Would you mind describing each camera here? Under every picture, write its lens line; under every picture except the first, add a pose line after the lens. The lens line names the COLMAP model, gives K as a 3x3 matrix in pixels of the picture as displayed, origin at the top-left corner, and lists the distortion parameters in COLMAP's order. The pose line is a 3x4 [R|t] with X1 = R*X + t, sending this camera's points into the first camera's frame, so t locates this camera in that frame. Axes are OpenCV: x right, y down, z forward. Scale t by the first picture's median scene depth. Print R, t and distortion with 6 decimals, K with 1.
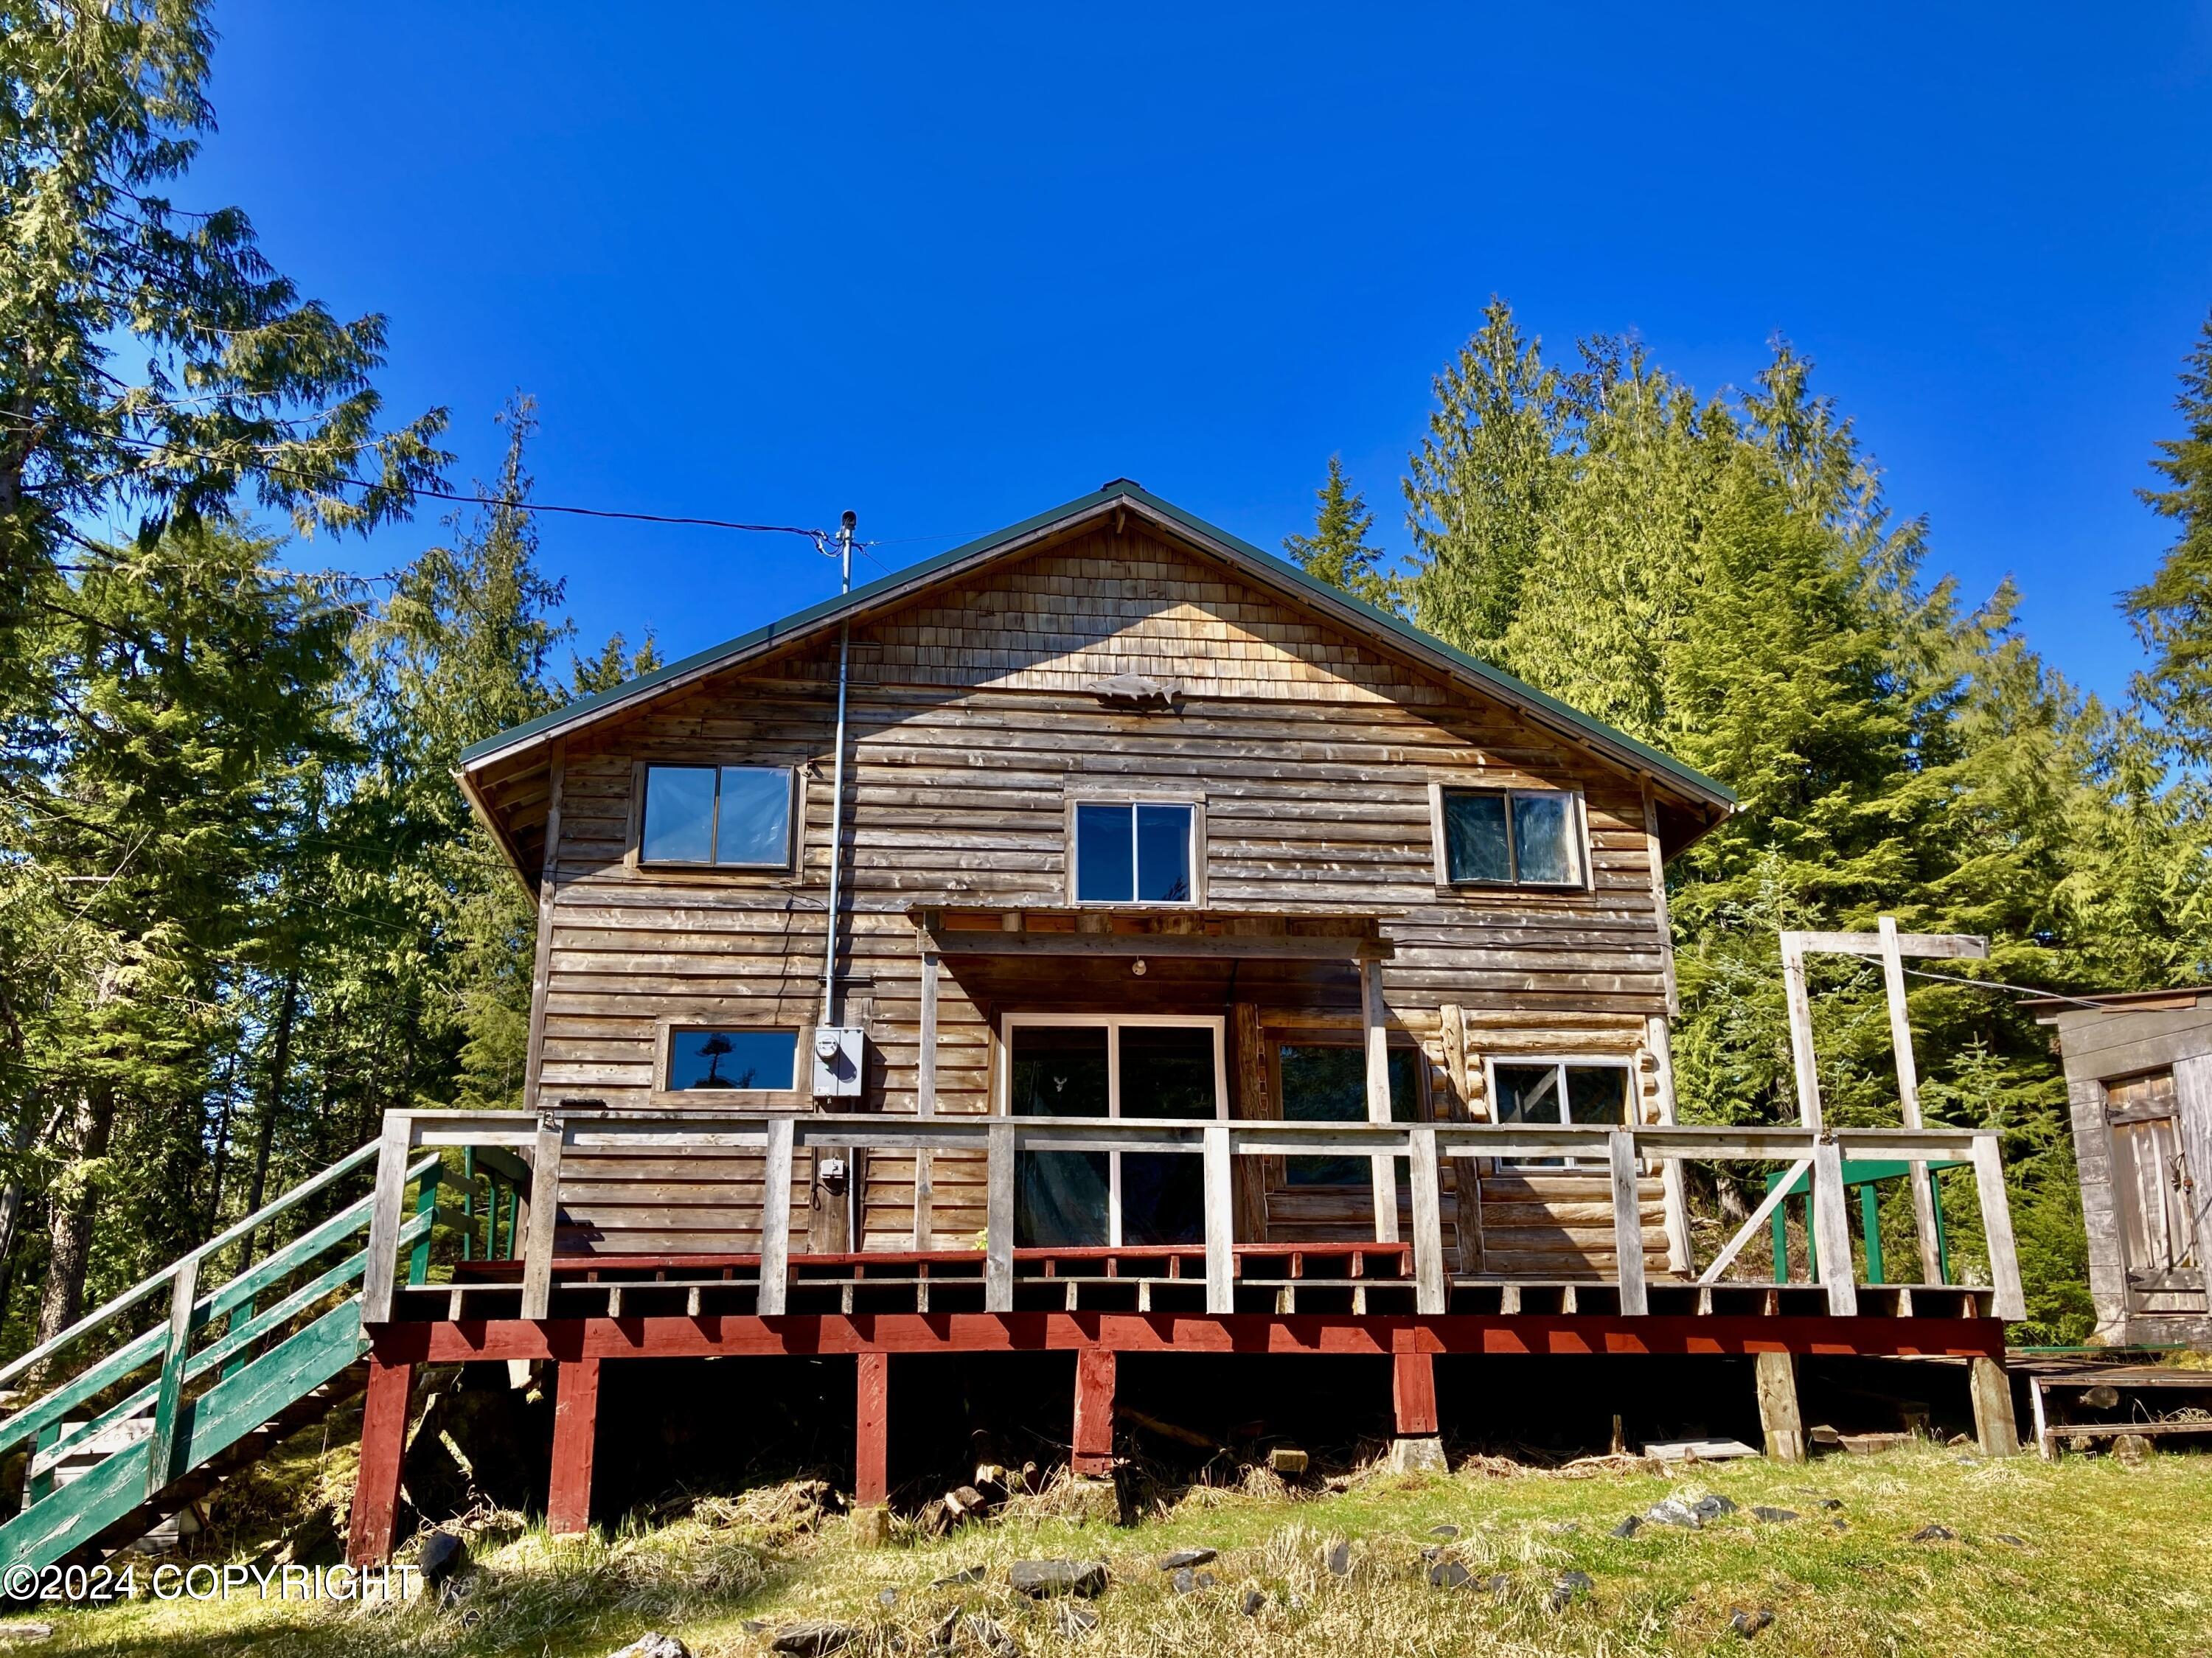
lens RADIAL K [[1807.7, 0, 1086.3], [0, 1807.7, 828.0], [0, 0, 1]] dist [0.121061, -0.401761]
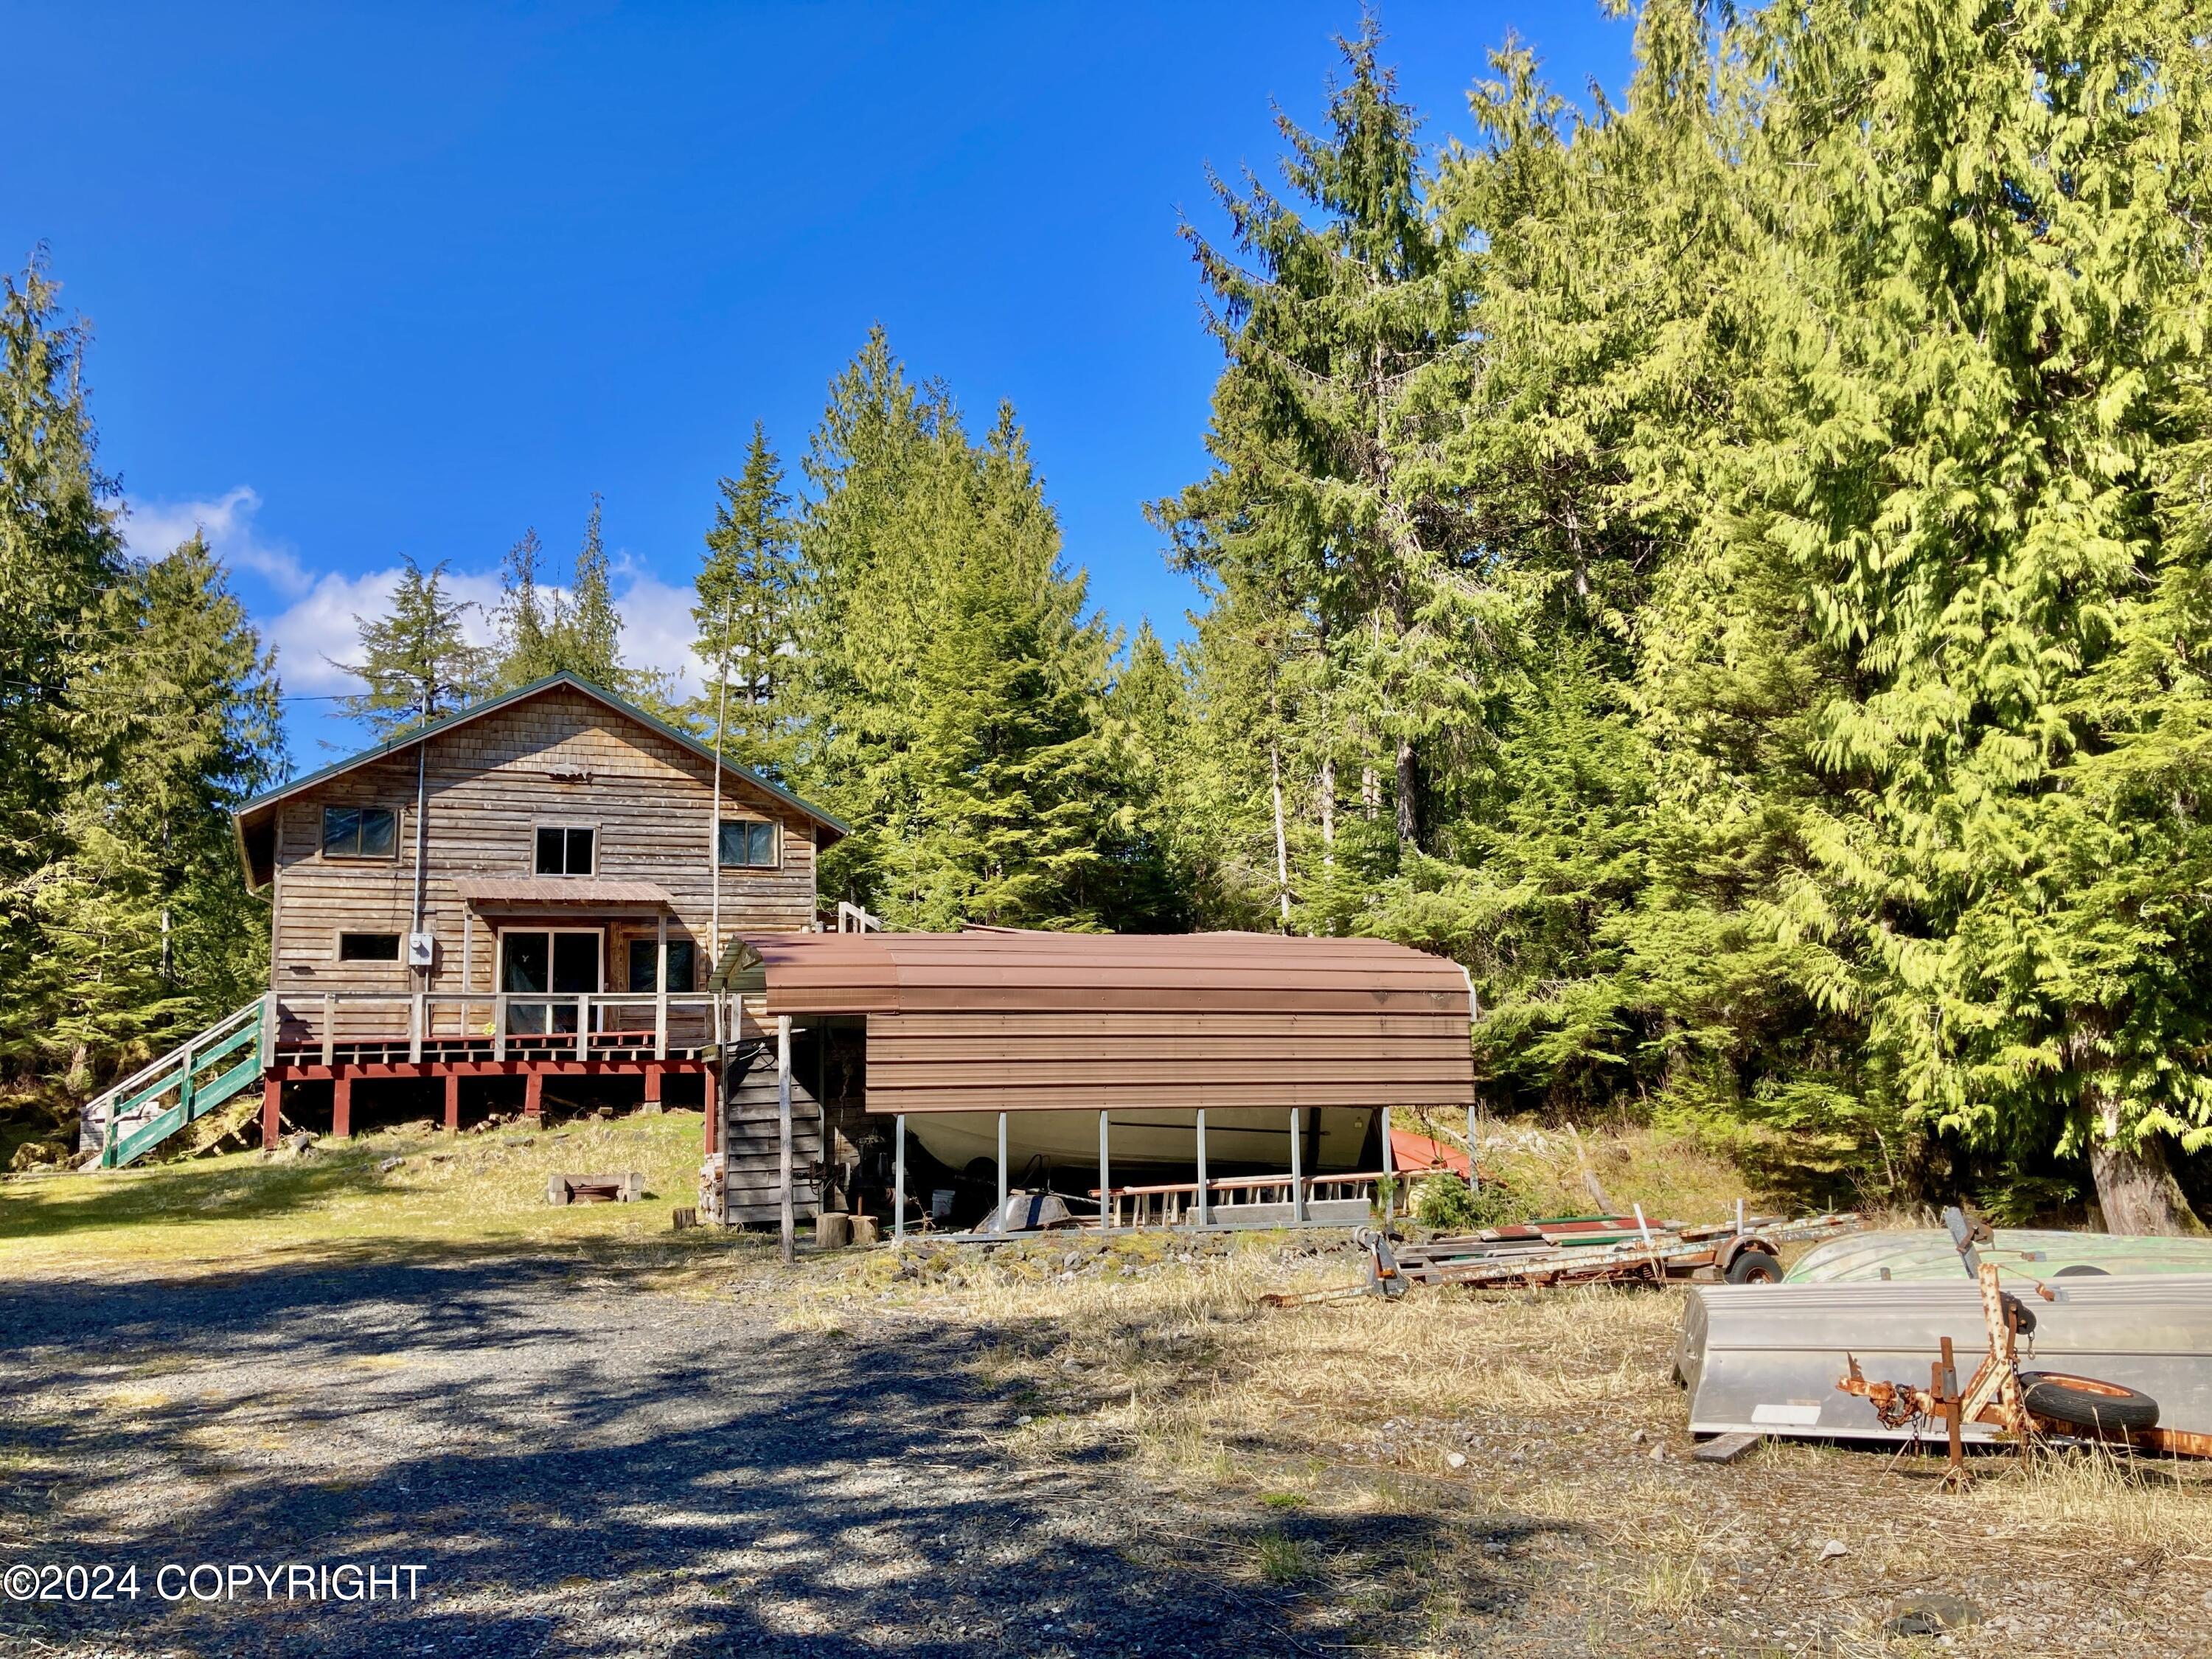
lens RADIAL K [[1807.9, 0, 1086.3], [0, 1807.9, 828.5], [0, 0, 1]] dist [0.121061, -0.401761]
pose [[0.960508, 0.028061, 0.276834, 0.023301], [-0.068717, 0.988008, 0.138272, -0.381999], [-0.269634, -0.151834, 0.950917, -1.319053]]
